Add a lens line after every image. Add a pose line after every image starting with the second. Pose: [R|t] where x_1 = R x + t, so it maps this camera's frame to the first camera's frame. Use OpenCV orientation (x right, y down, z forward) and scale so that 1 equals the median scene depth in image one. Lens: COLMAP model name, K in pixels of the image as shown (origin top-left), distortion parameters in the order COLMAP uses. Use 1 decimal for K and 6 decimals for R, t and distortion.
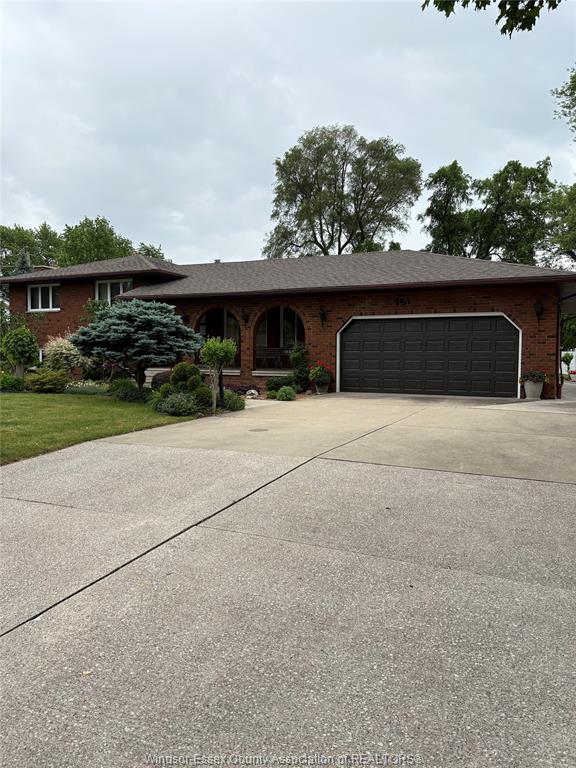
lens RADIAL K [[582.4, 0, 288.0], [0, 582.4, 384.0], [0, 0, 1]] dist [0.037199, 0.002116]
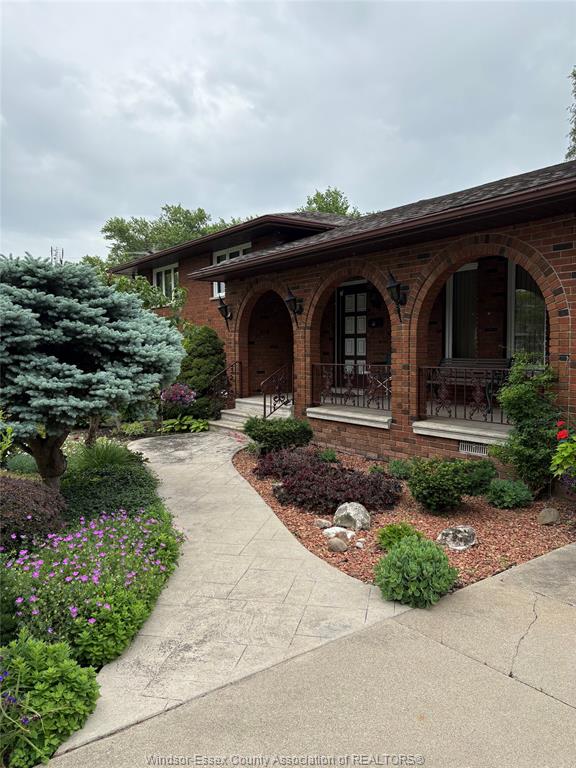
lens RADIAL K [[582.4, 0, 288.0], [0, 582.4, 384.0], [0, 0, 1]] dist [0.037199, 0.002116]
pose [[0.879891, 0.012135, -0.475020, 0.024020], [-0.004071, 0.999830, 0.018001, -0.024159], [0.475157, -0.013906, 0.879791, 0.256301]]
